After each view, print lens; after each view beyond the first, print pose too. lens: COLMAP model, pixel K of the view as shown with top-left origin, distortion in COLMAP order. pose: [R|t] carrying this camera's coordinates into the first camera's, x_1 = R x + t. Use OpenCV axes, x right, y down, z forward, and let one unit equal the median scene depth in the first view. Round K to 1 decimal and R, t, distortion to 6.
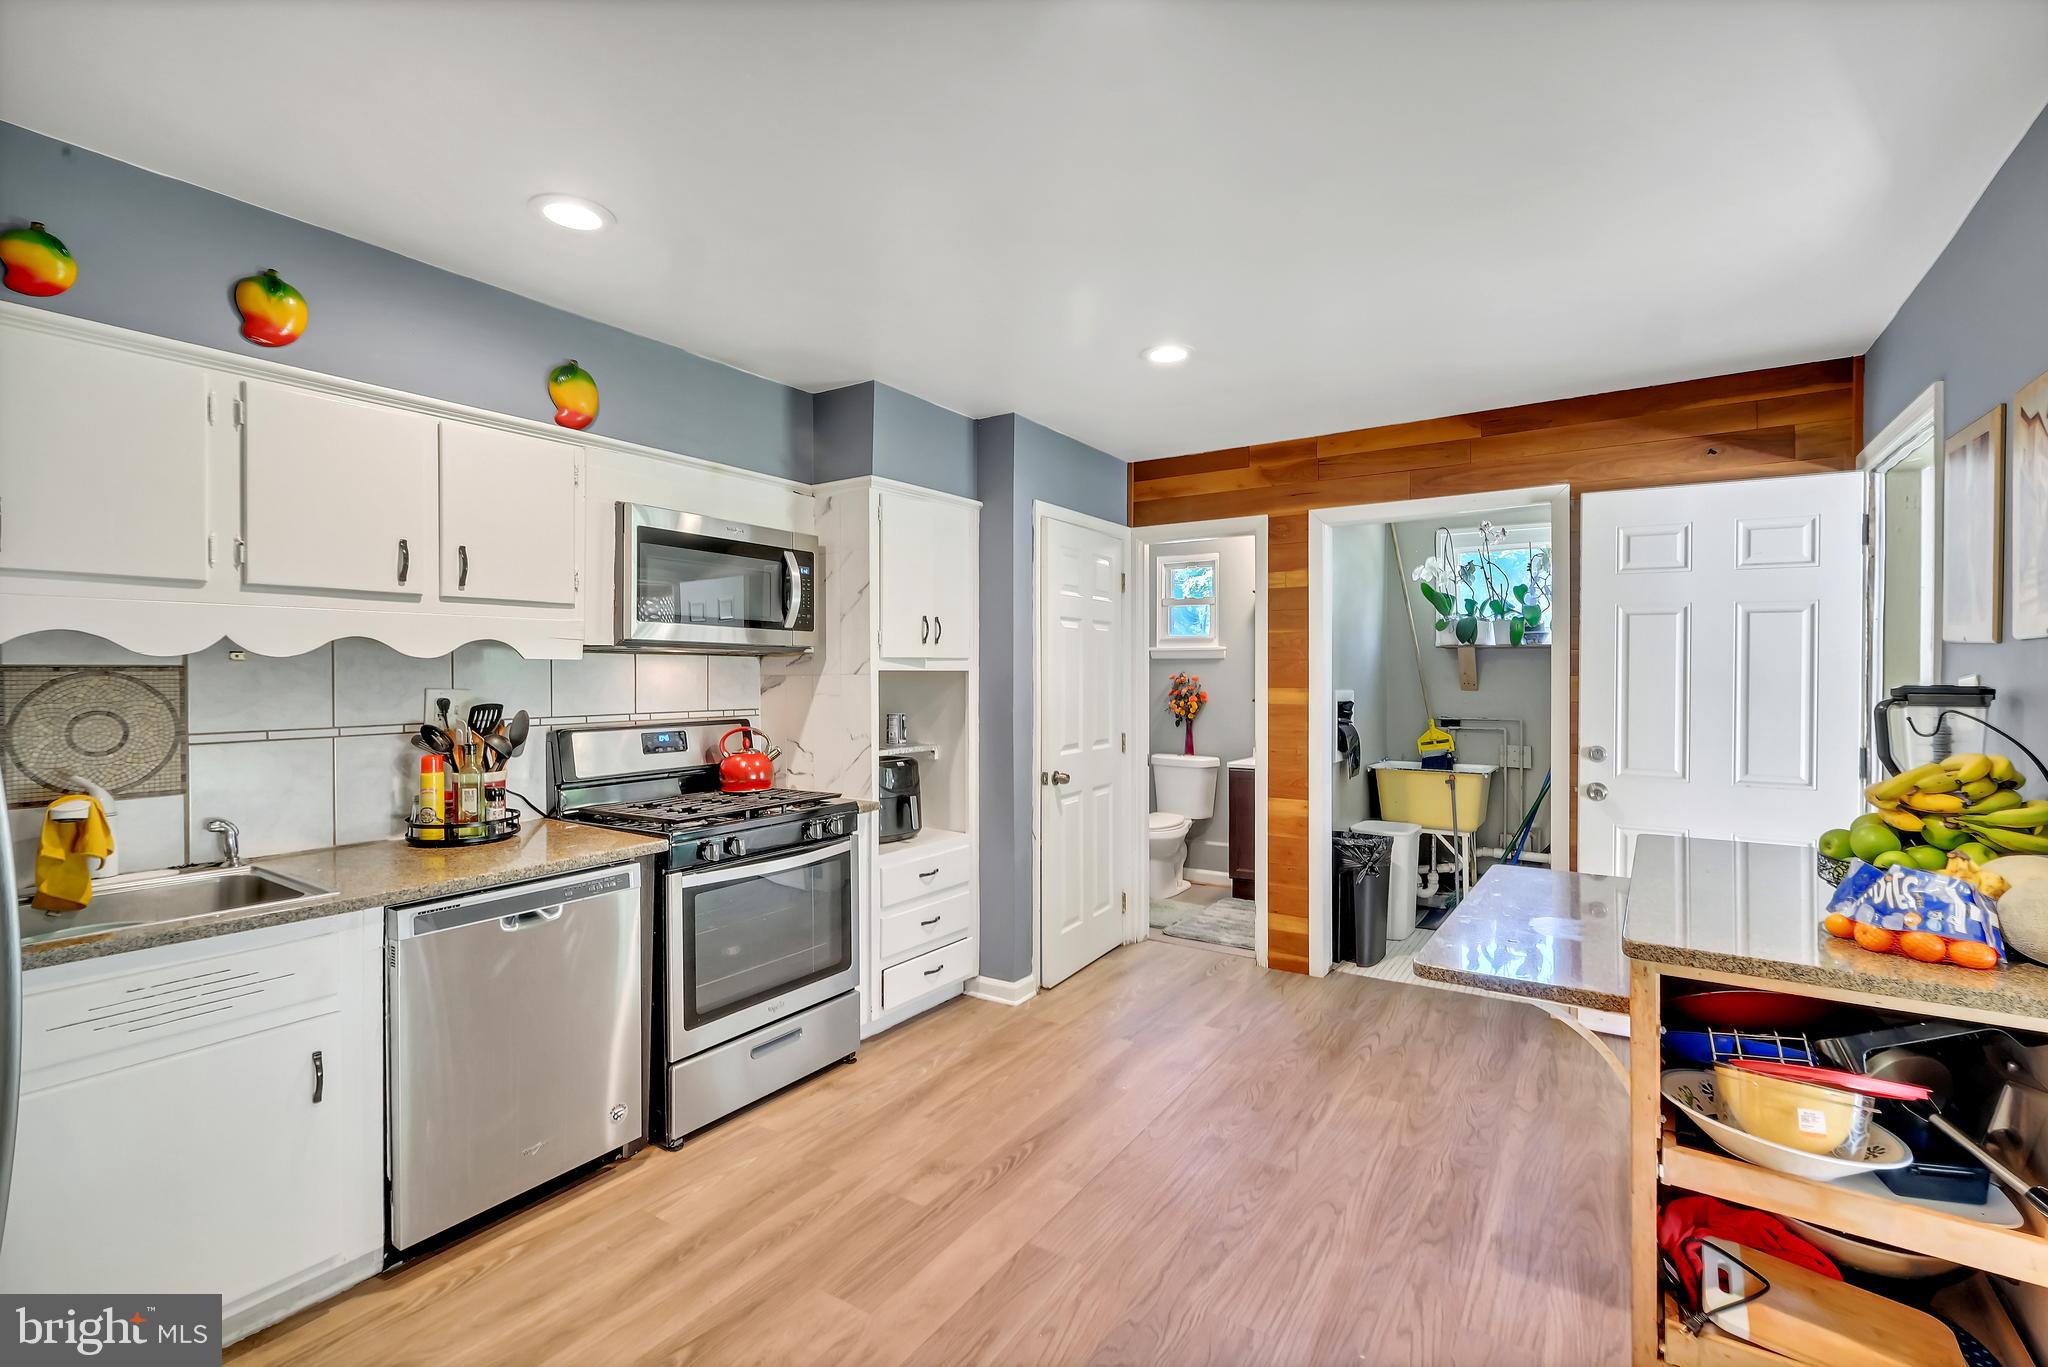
lens RADIAL K [[916.7, 0, 1028.5], [0, 916.7, 679.0], [0, 0, 1]] dist [-0.014188, -0.000099]
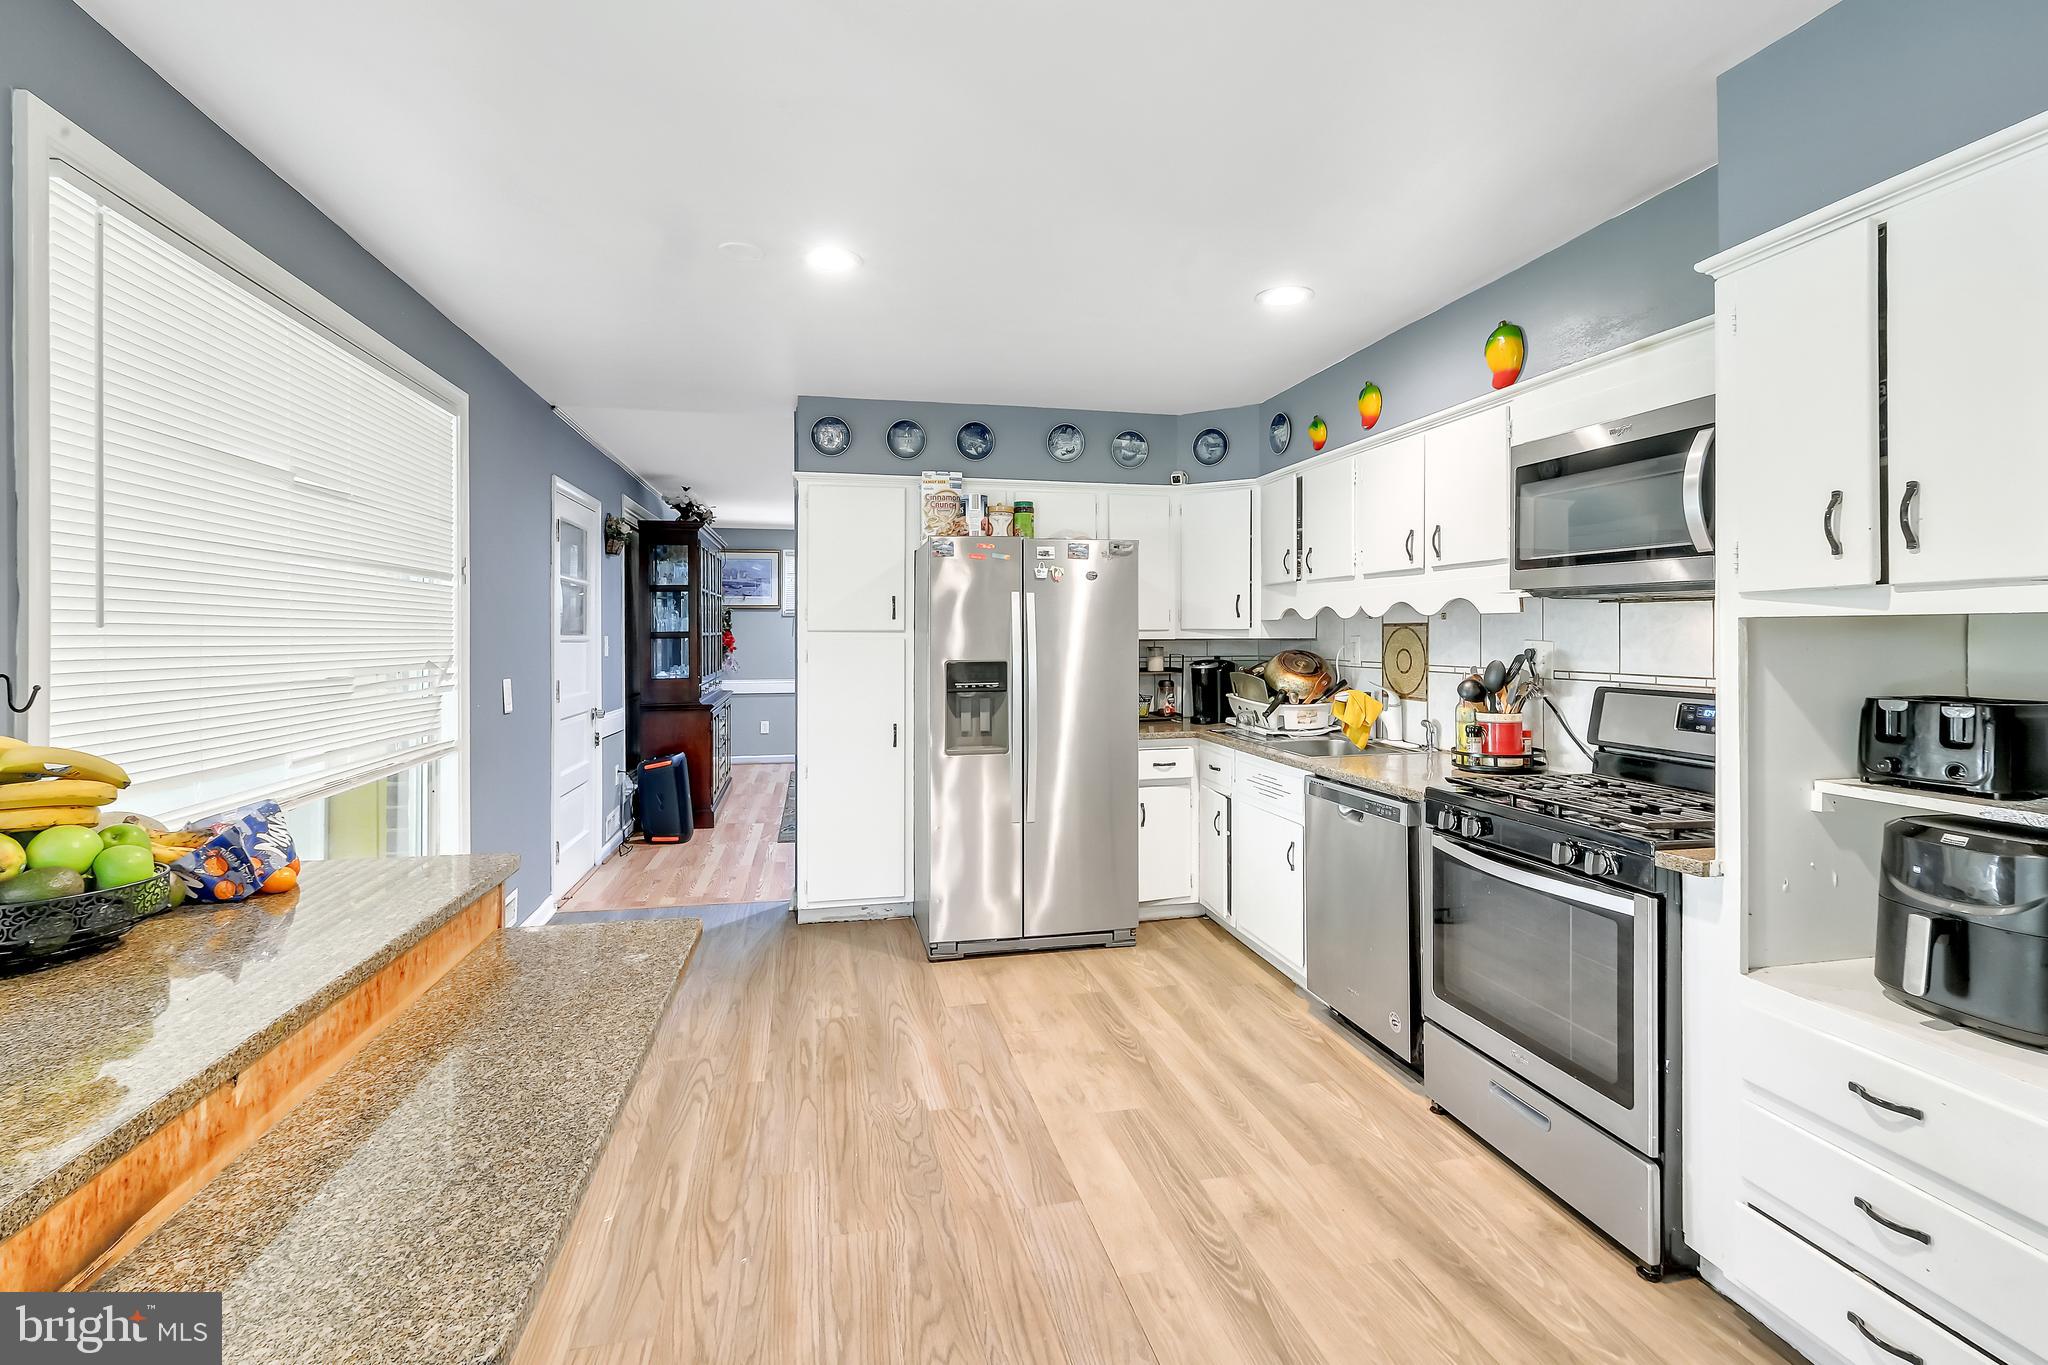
lens RADIAL K [[916.7, 0, 1032.0], [0, 916.7, 630.3], [0, 0, 1]] dist [-0.014188, -0.000099]
pose [[-0.691243, 0.003499, -0.722614, 0.741205], [-0.000797, 0.999984, 0.005605, -0.009174], [0.722622, 0.004450, -0.691229, 1.621505]]
